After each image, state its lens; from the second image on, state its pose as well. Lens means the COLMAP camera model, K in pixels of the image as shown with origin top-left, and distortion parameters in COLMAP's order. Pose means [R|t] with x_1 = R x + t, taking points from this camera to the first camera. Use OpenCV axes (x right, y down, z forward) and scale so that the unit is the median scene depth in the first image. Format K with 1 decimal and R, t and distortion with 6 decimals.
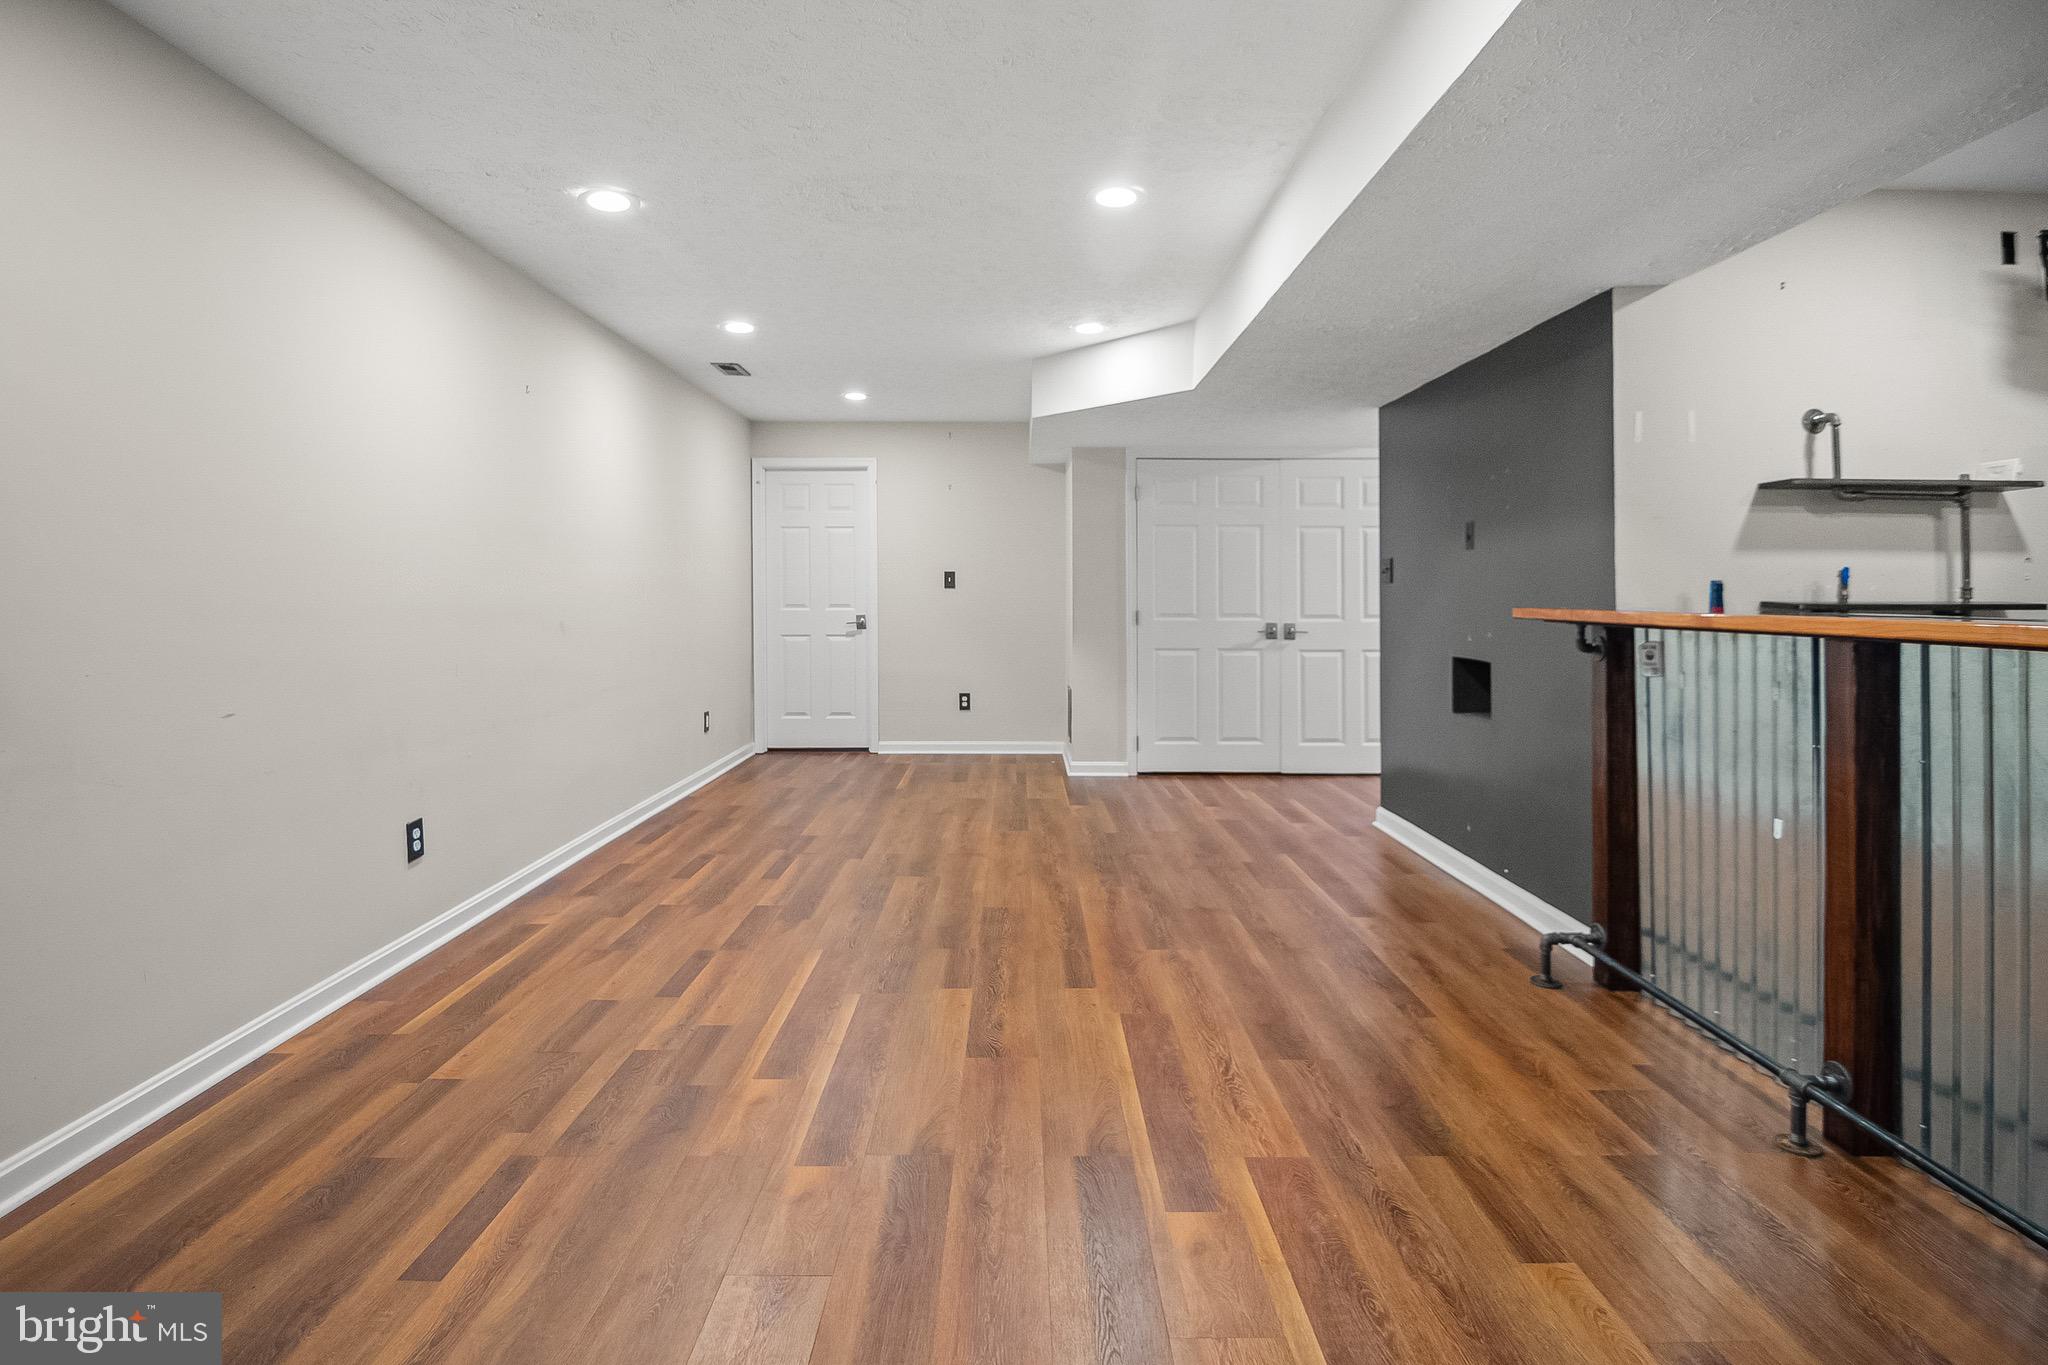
lens RADIAL K [[1020.4, 0, 1025.3], [0, 1020.4, 583.0], [0, 0, 1]] dist [-0.027335, -0.000483]
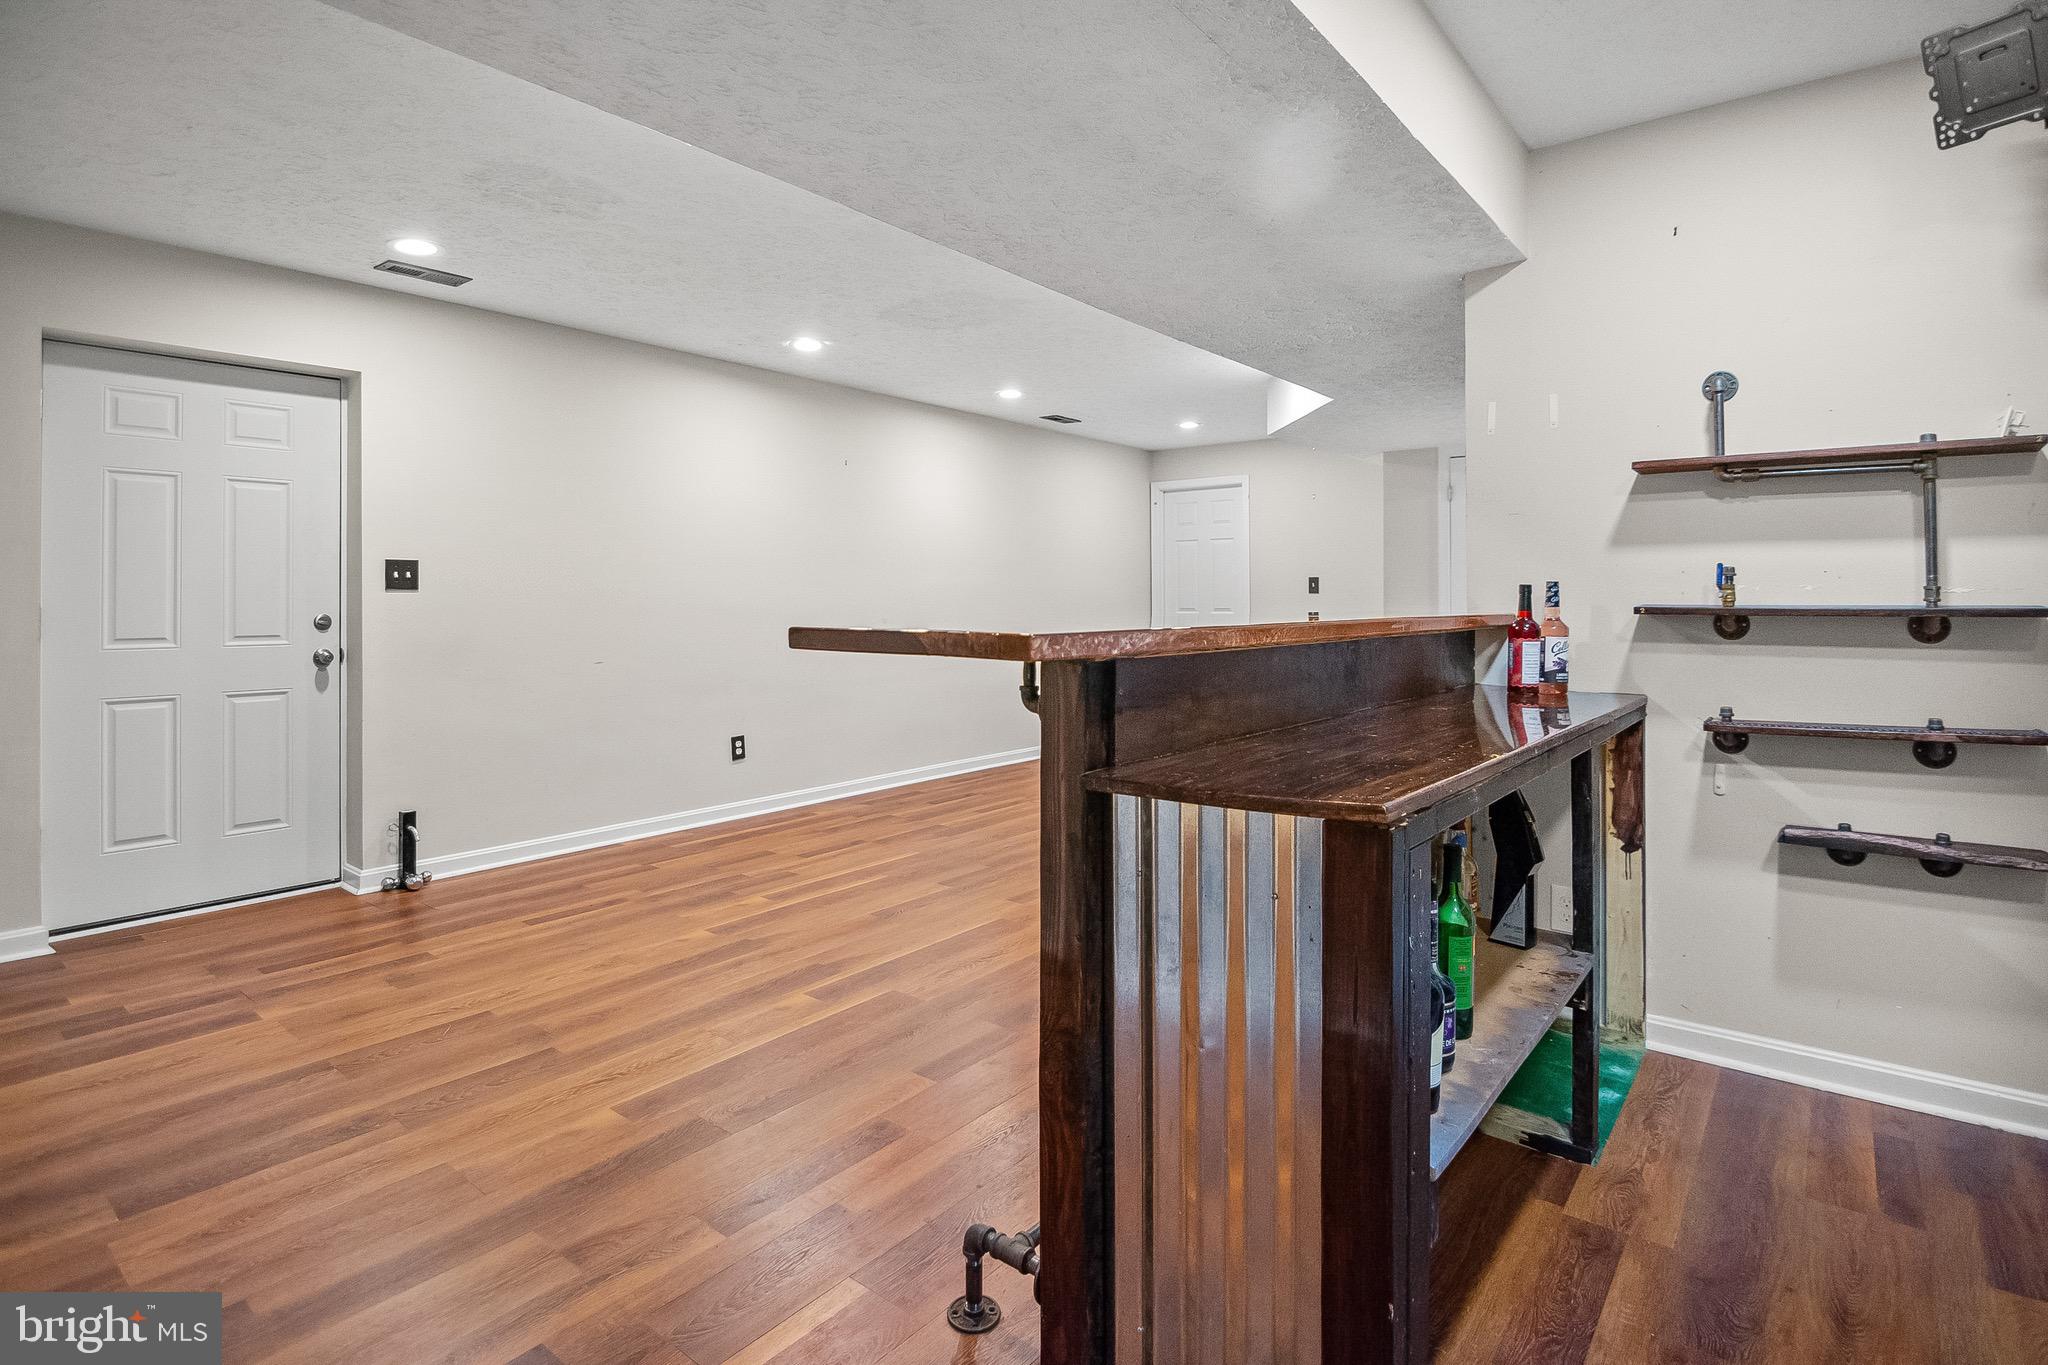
lens RADIAL K [[1020.4, 0, 1025.3], [0, 1020.4, 583.0], [0, 0, 1]] dist [-0.027335, -0.000483]
pose [[0.779733, -0.010916, -0.626016, 0.863800], [0.007187, 0.999938, -0.008484, 0.002988], [0.626070, 0.002116, 0.779764, -0.004695]]
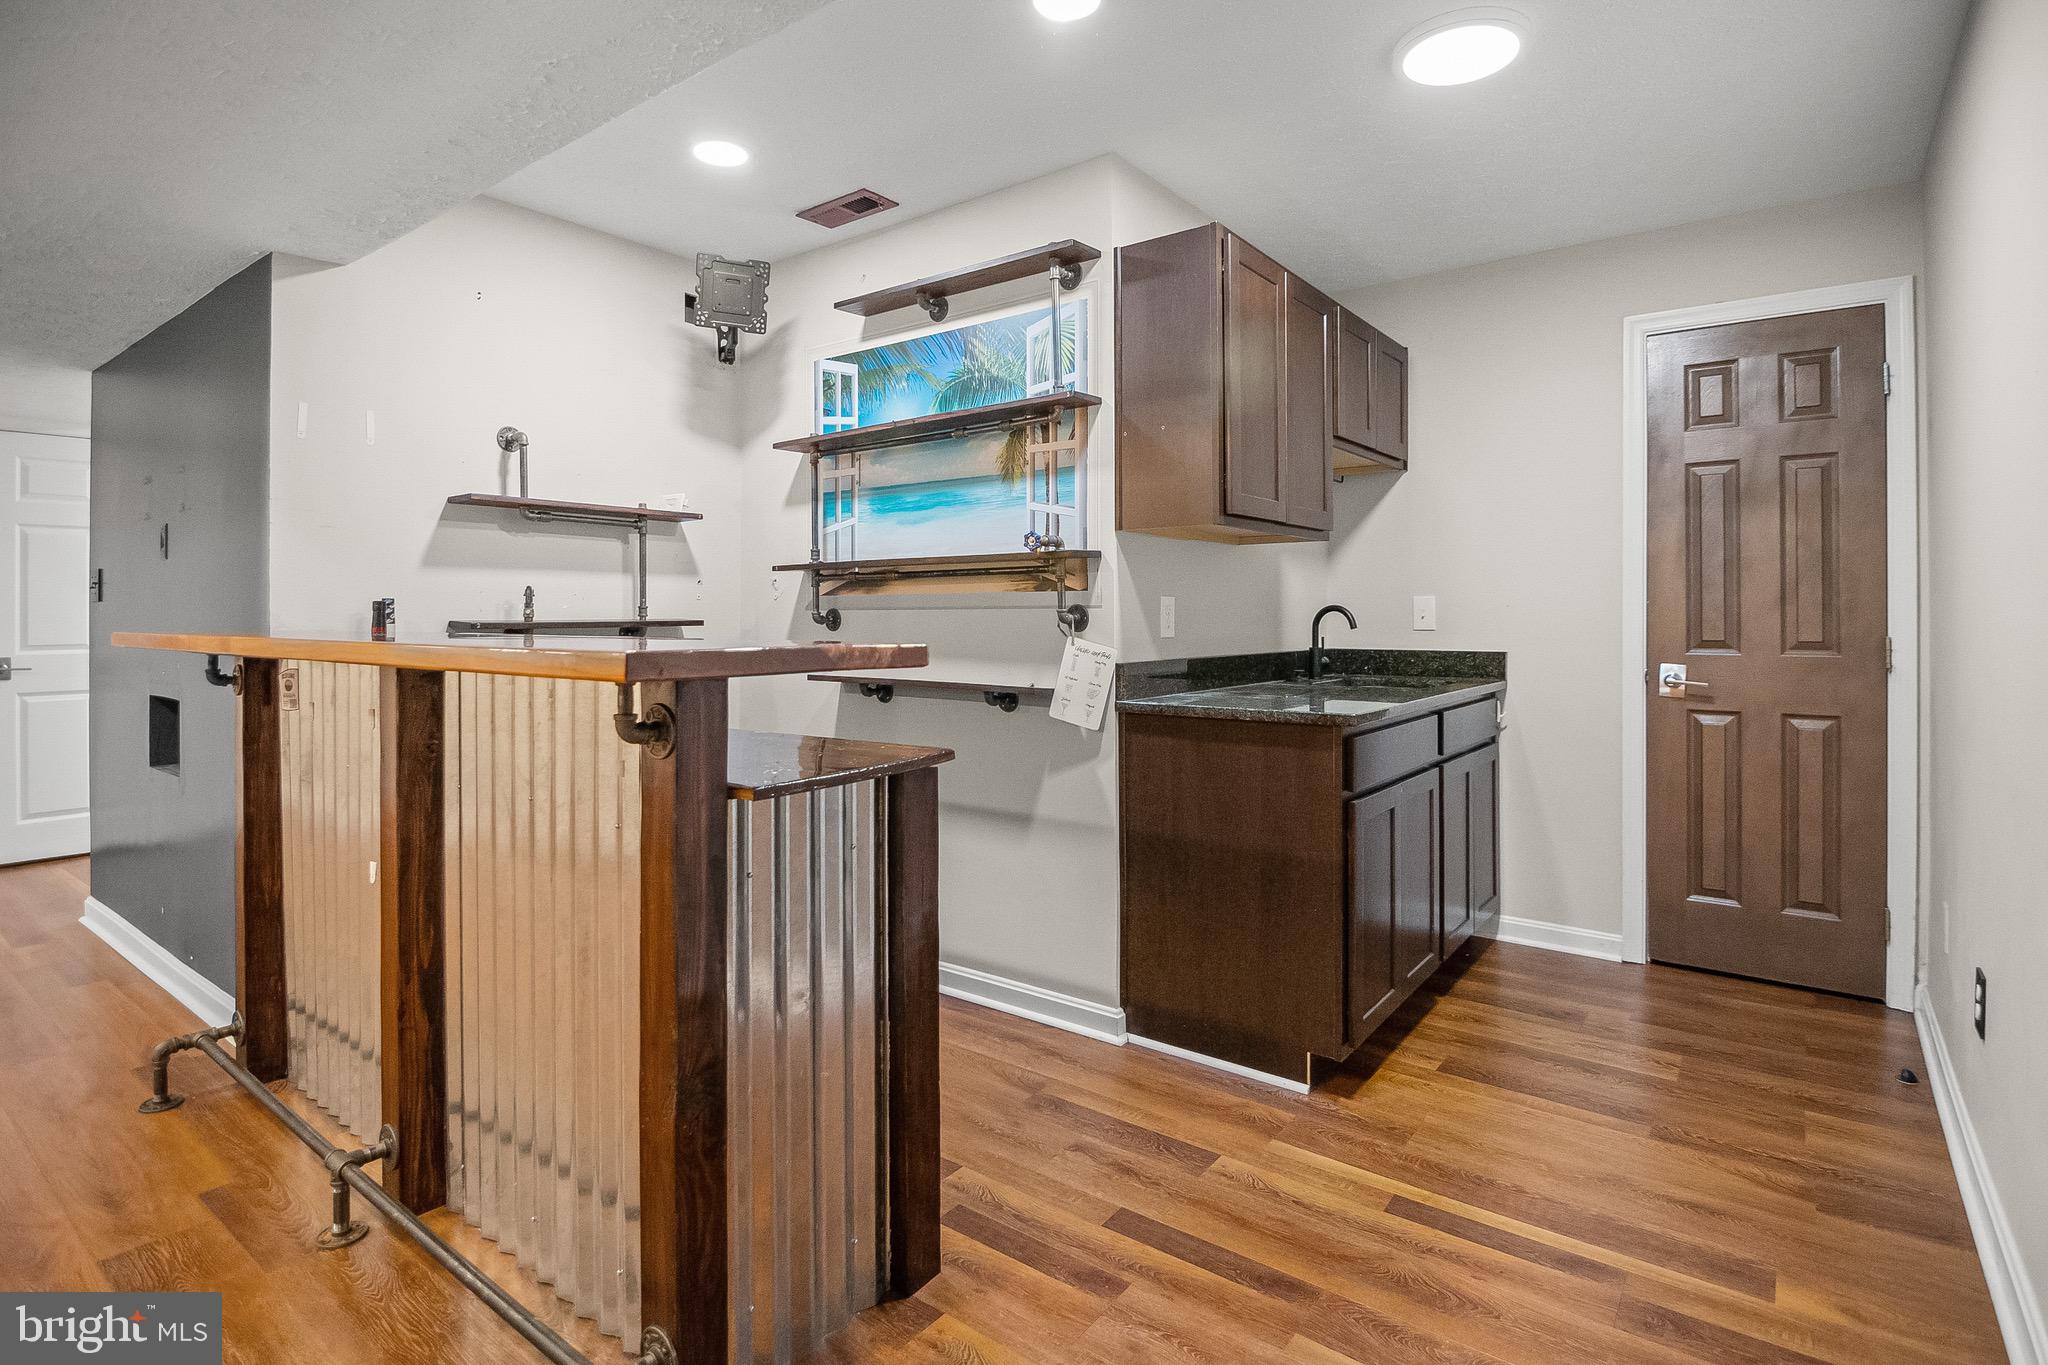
lens RADIAL K [[1017.4, 0, 1026.3], [0, 1017.4, 608.6], [0, 0, 1]] dist [-0.016534, 0.000086]
pose [[0.605063, -0.002275, 0.796174, 0.299783], [-0.001728, 0.999990, 0.004170, 0.001547], [-0.796176, -0.003899, 0.605053, -0.017451]]
